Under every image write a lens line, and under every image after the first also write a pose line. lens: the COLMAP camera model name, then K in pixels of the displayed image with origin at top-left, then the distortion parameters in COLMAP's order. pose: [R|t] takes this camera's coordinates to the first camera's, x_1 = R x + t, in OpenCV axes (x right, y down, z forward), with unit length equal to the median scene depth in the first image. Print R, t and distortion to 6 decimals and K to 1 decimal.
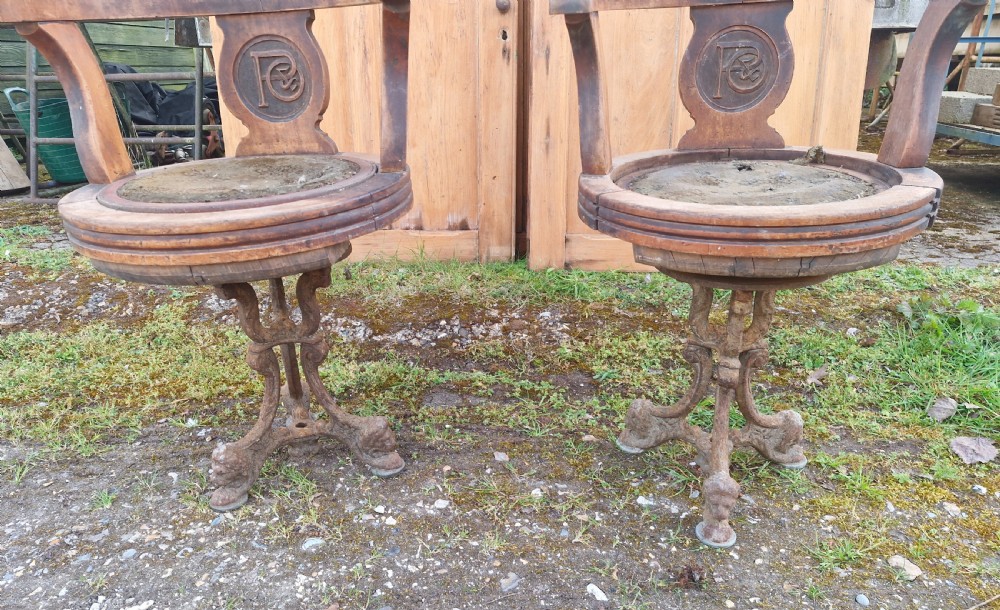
lens RADIAL K [[705.8, 0, 487.8], [0, 705.8, 378.0], [0, 0, 1]] dist [0.055928, -0.058238]
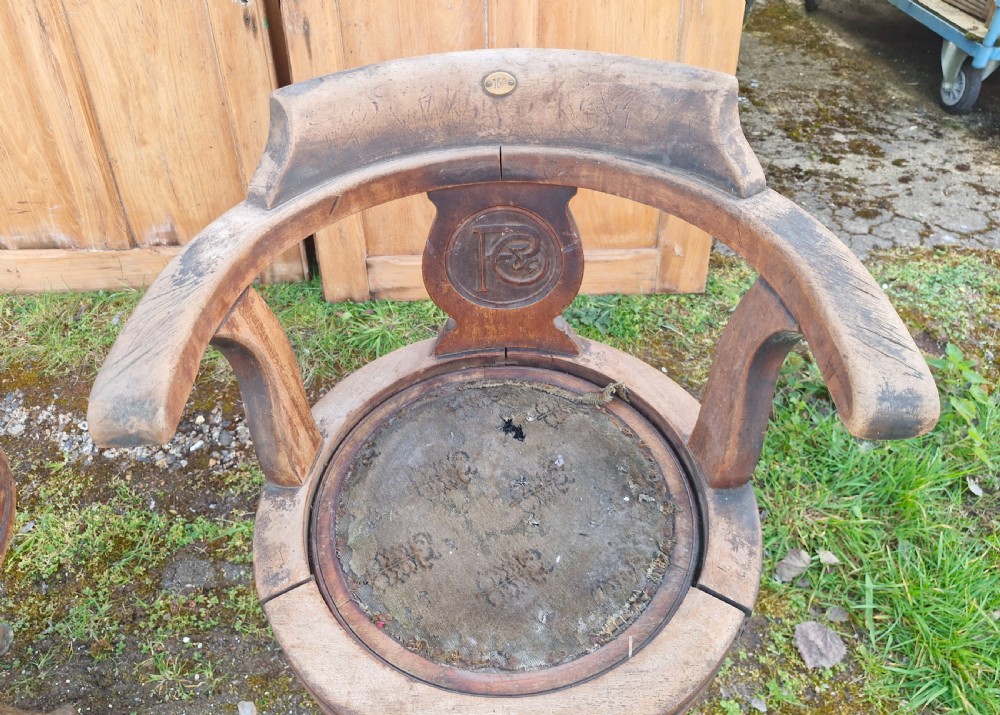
lens RADIAL K [[747.4, 0, 480.7], [0, 747.4, 308.0], [0, 0, 1]] dist [0.056782, -0.076346]
pose [[0.993240, -0.075491, 0.088182, 0.203778], [0.051901, 0.968297, 0.244350, -0.439240], [-0.103832, -0.238121, 0.965669, 0.243236]]
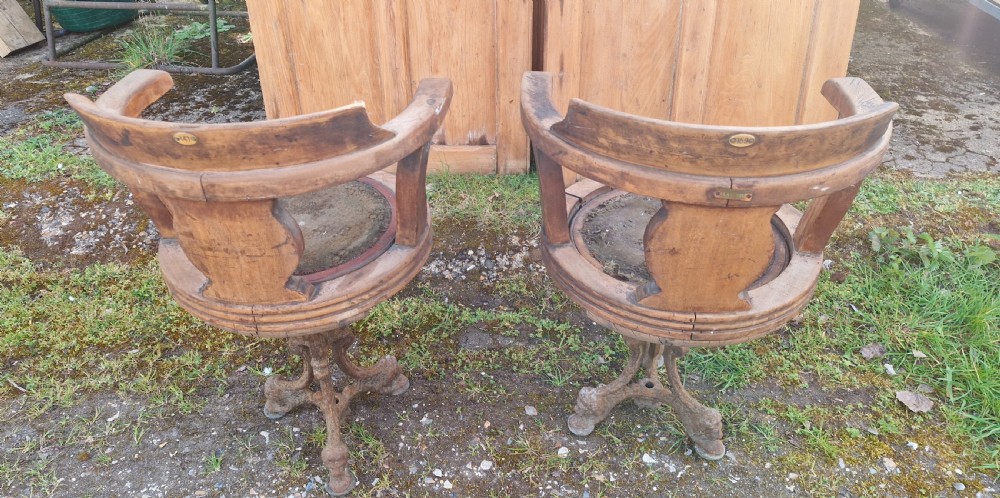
lens RADIAL K [[707.4, 0, 489.5], [0, 707.4, 236.9], [0, 0, 1]] dist [0.064190, -0.066704]
pose [[0.999762, -0.016759, 0.013997, -0.056296], [0.014175, 0.985718, 0.167808, -0.340317], [-0.016609, -0.167569, 0.985720, -0.137183]]
